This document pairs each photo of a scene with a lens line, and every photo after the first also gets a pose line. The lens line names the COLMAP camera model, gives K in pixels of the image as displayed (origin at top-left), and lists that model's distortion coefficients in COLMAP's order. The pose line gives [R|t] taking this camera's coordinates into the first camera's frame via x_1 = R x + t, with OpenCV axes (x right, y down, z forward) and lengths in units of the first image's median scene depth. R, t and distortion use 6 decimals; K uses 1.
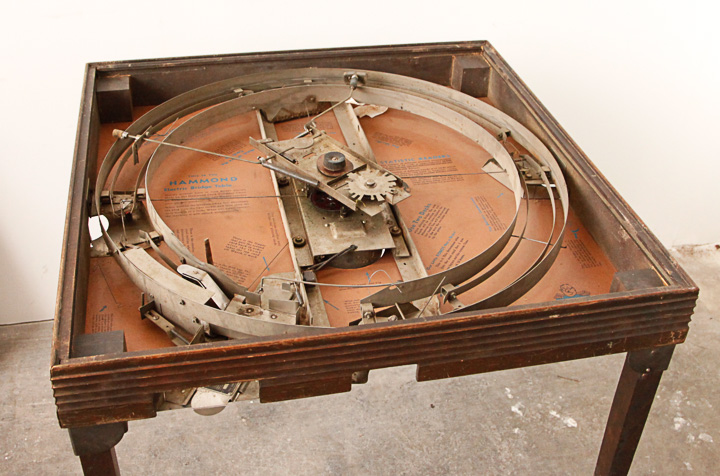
lens RADIAL K [[793.2, 0, 335.5], [0, 793.2, 194.7], [0, 0, 1]] dist [-0.082272, 0.000000]
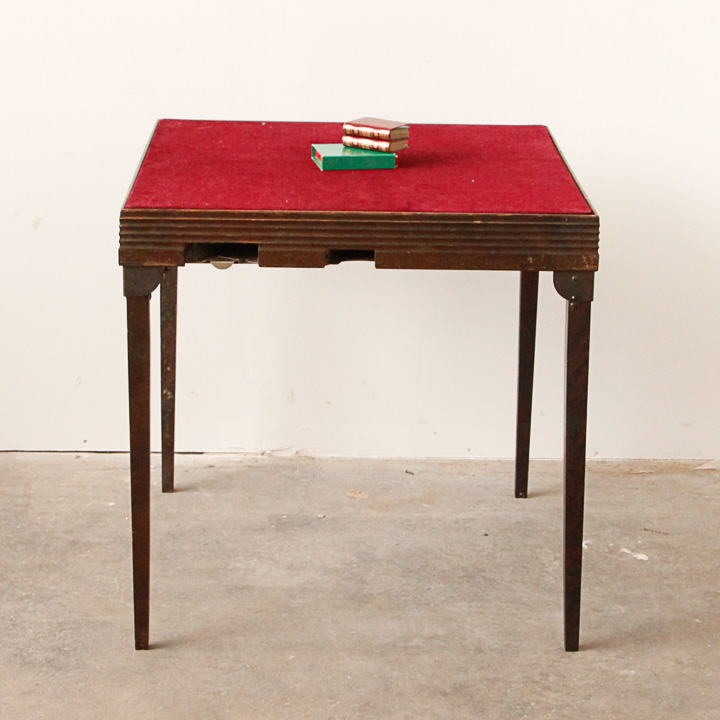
lens RADIAL K [[1799.9, 0, 360.1], [0, 1799.9, 360.7], [0, 0, 1]] dist [0.001946, 0.000000]
pose [[0.984456, 0.047210, -0.169167, 0.331405], [-0.091887, 0.959303, -0.267012, 0.663666], [0.149676, 0.278405, 0.948729, -1.027938]]
